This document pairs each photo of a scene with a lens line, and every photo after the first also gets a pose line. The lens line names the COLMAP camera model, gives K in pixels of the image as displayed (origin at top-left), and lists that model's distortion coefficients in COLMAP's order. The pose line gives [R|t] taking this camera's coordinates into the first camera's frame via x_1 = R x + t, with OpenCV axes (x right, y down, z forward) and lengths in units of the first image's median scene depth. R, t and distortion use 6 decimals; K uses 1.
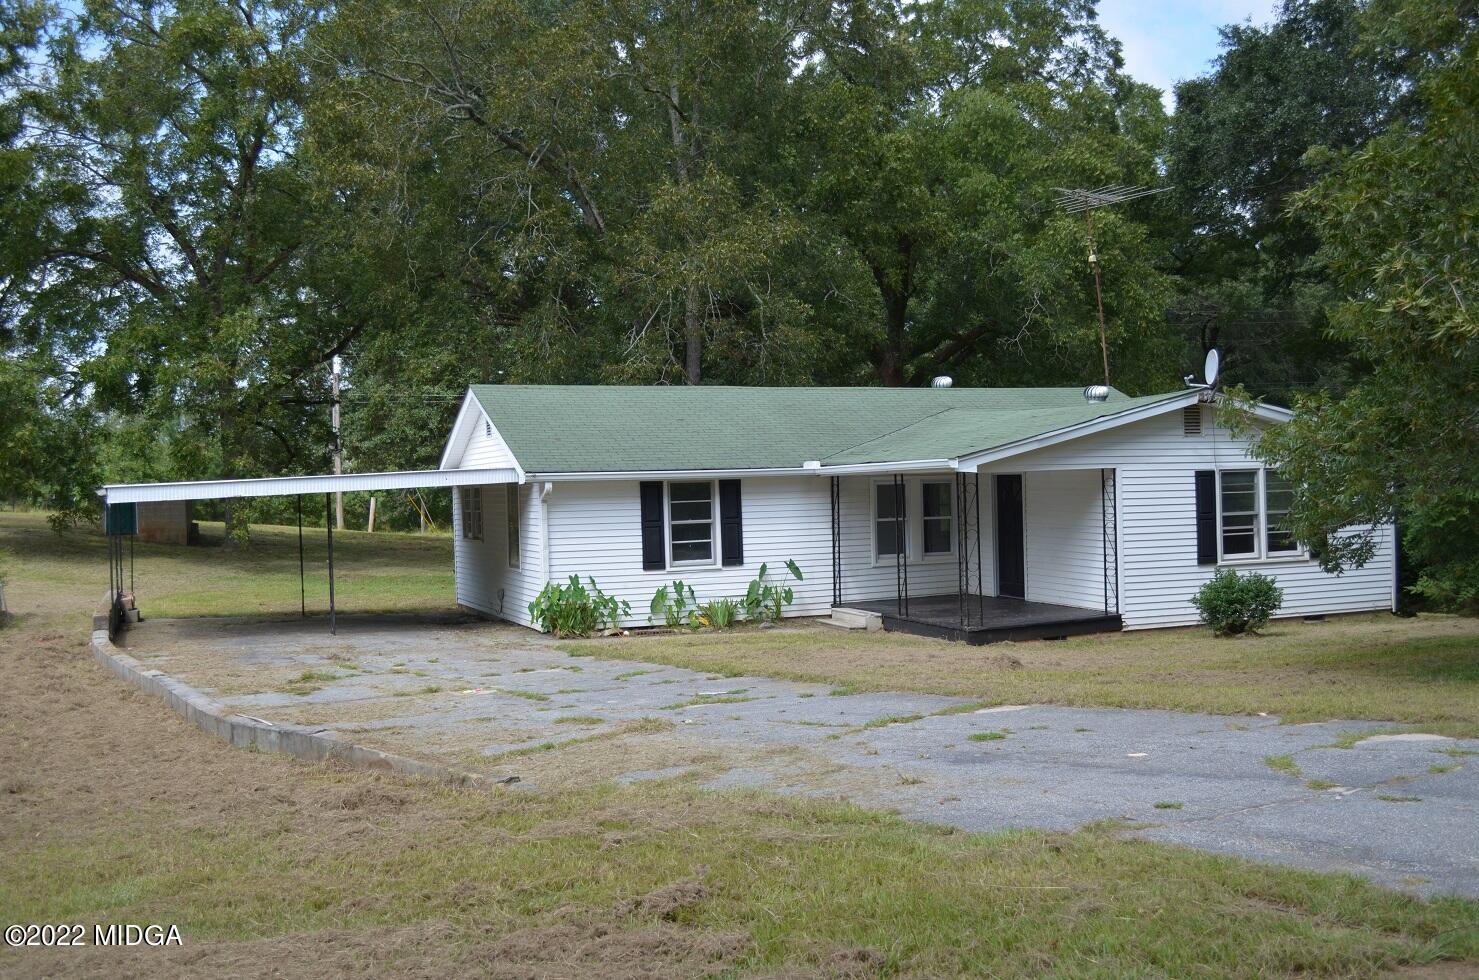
lens RADIAL K [[1405.4, 0, 740.1], [0, 1405.4, 489.3], [0, 0, 1]] dist [0.012321, 0.000000]
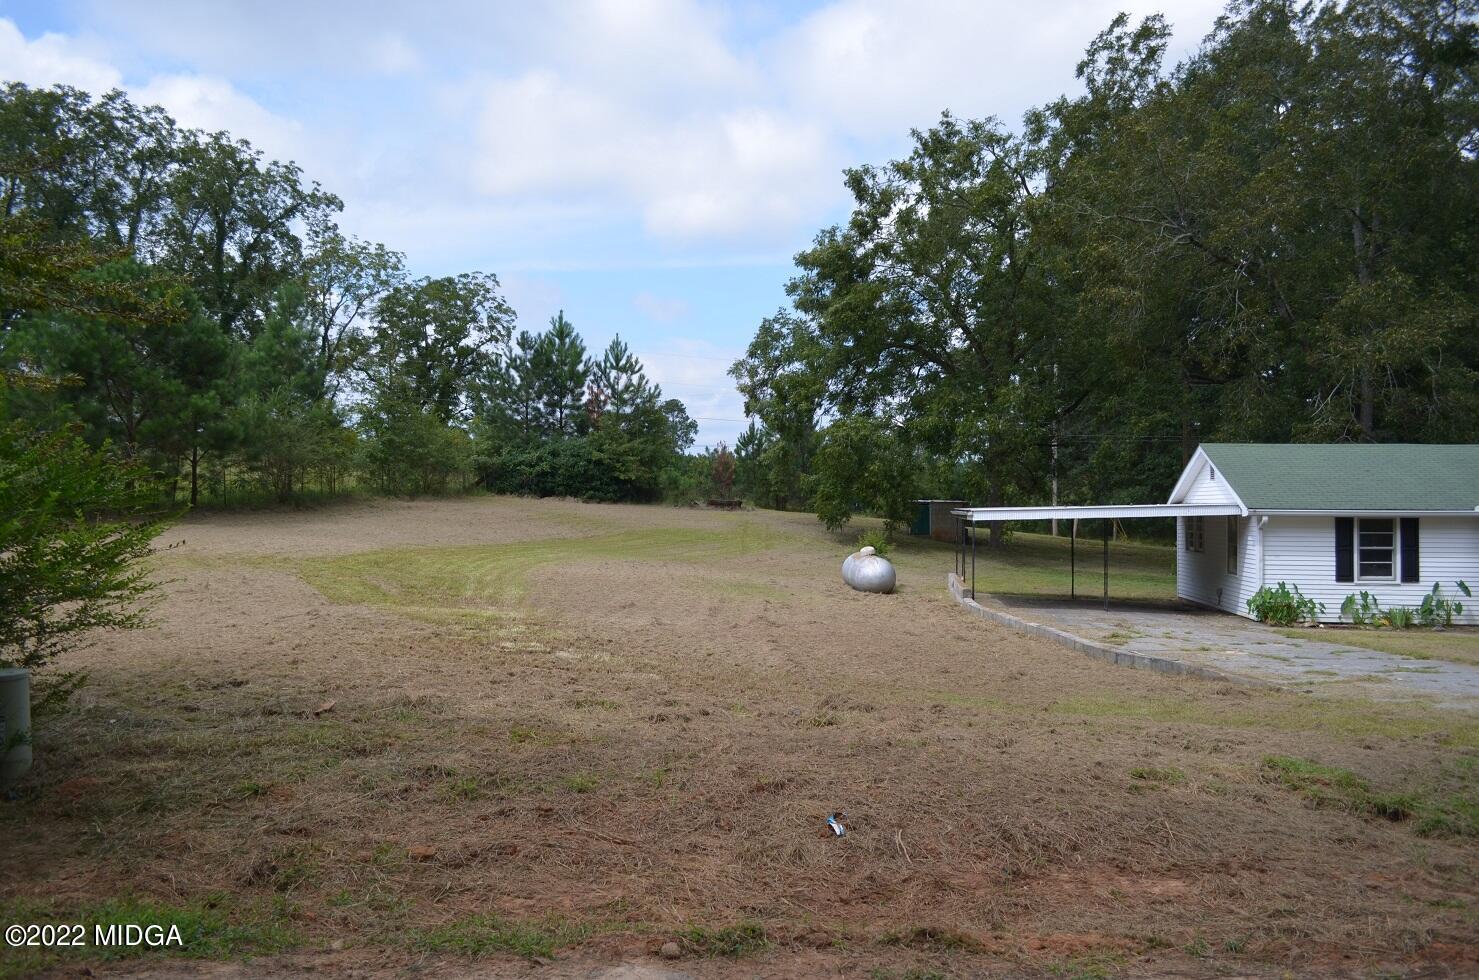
lens RADIAL K [[1167.9, 0, 740.9], [0, 1167.9, 493.0], [0, 0, 1]] dist [-0.002034, 0.006535]
pose [[0.876398, 0.025339, -0.480921, -0.030735], [-0.027631, 0.999616, 0.002315, -0.015261], [0.480795, 0.011259, 0.876761, -0.274000]]
